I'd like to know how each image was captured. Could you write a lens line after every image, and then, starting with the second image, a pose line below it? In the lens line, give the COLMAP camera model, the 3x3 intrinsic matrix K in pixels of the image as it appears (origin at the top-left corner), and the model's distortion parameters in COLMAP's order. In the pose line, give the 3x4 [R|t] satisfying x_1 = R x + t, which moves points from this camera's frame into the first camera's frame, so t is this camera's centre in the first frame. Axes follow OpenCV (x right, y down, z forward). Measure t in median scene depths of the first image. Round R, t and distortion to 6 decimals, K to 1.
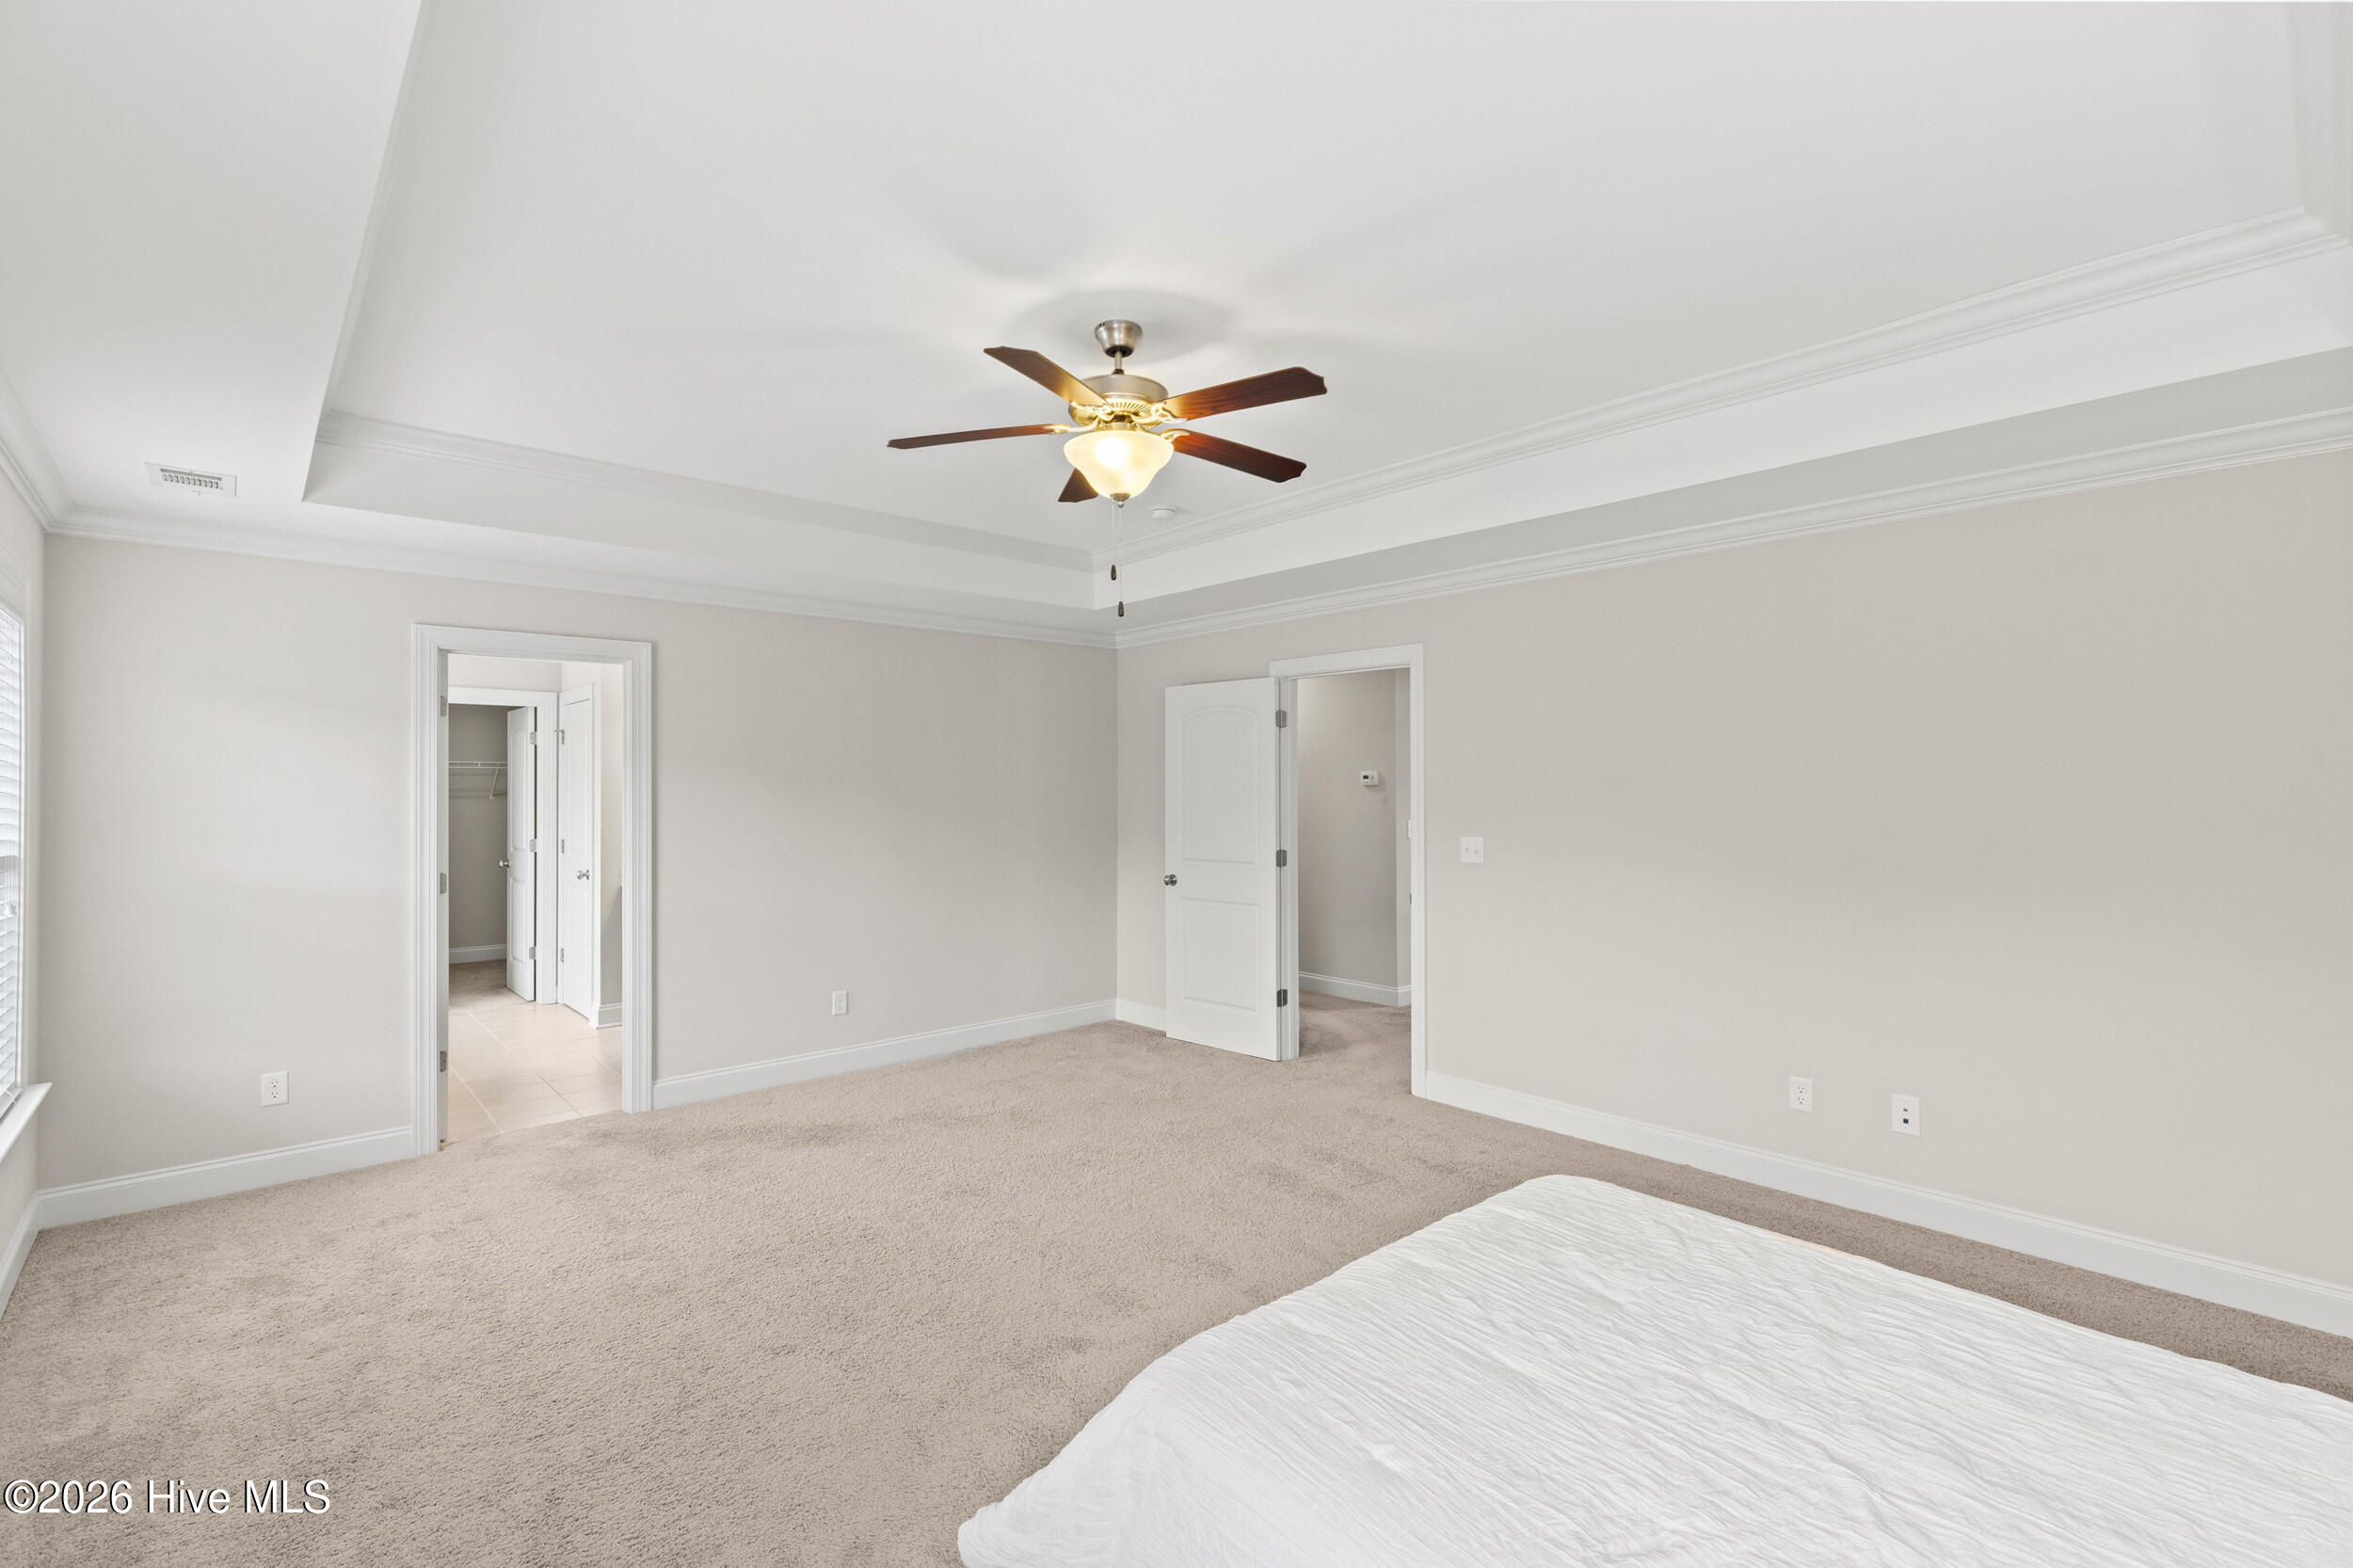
lens RADIAL K [[1052.2, 0, 1176.5], [0, 1052.2, 784.0], [0, 0, 1]] dist [0.007709, -0.000415]
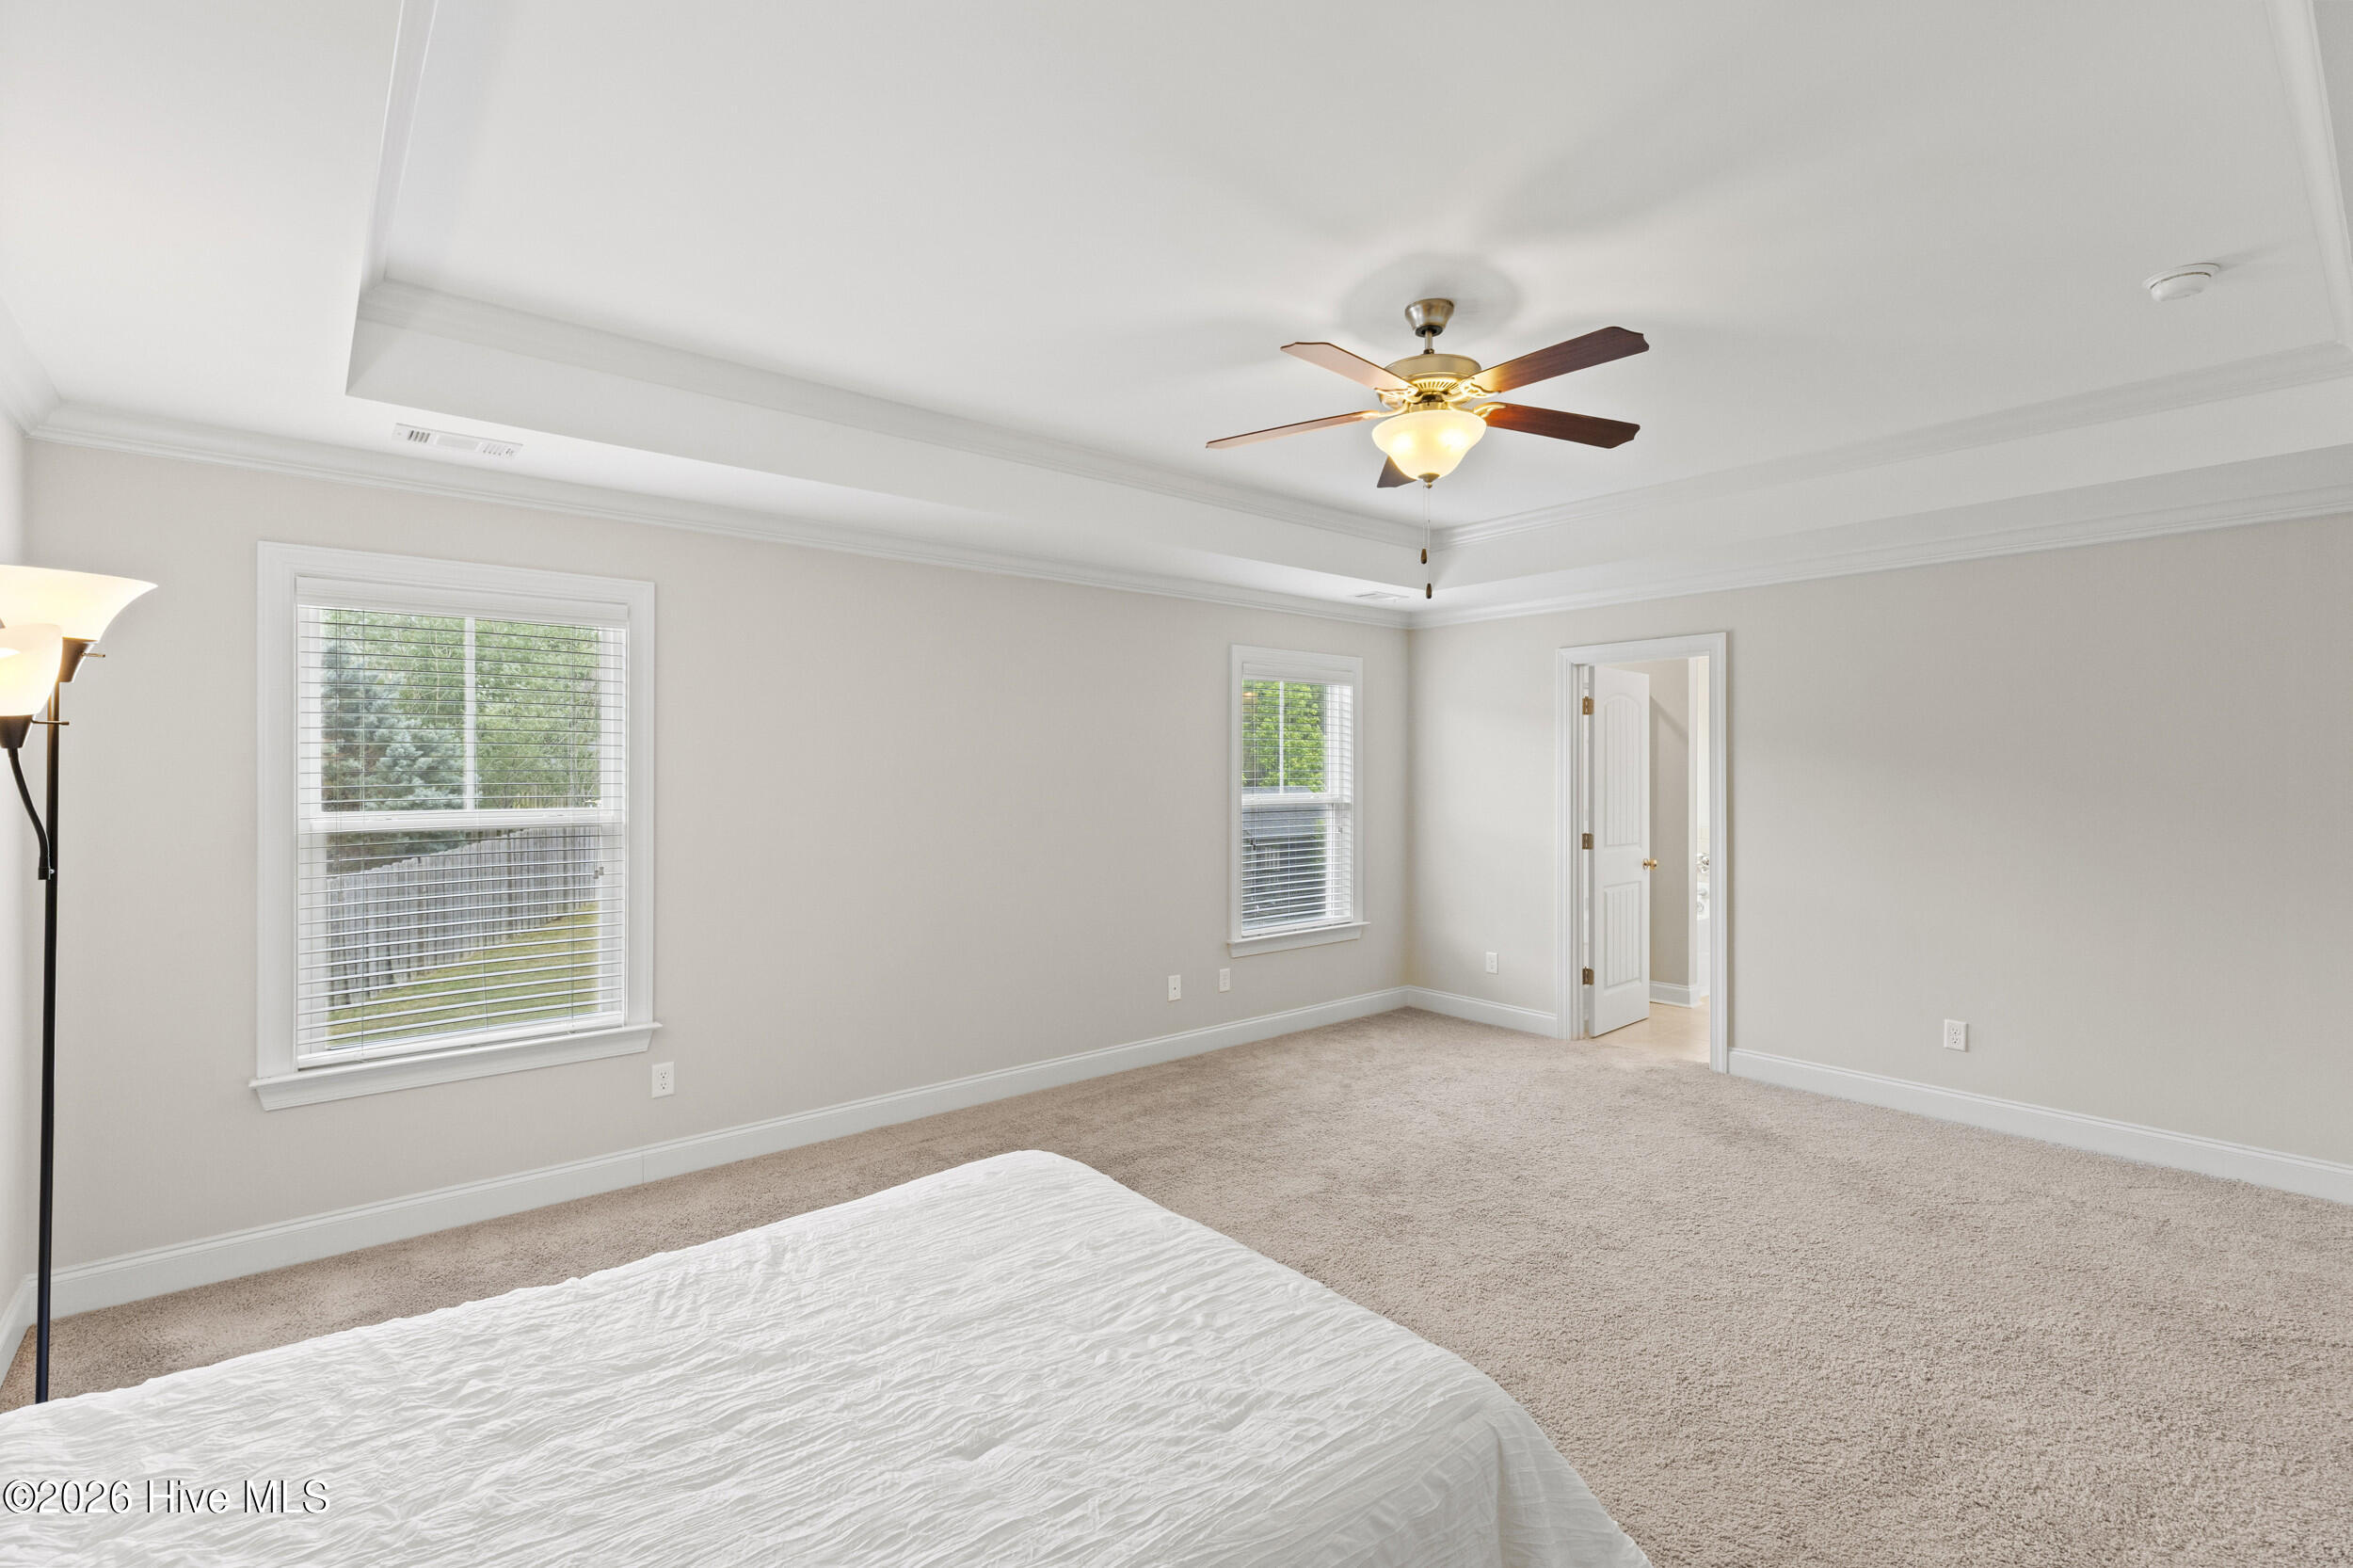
lens RADIAL K [[1052.2, 0, 1176.5], [0, 1052.2, 784.0], [0, 0, 1]] dist [0.007709, -0.000415]
pose [[-0.029233, 0.017000, -0.999428, 0.691750], [0.002501, 0.999853, 0.016935, -0.001313], [0.999570, -0.002004, -0.029271, 0.577067]]
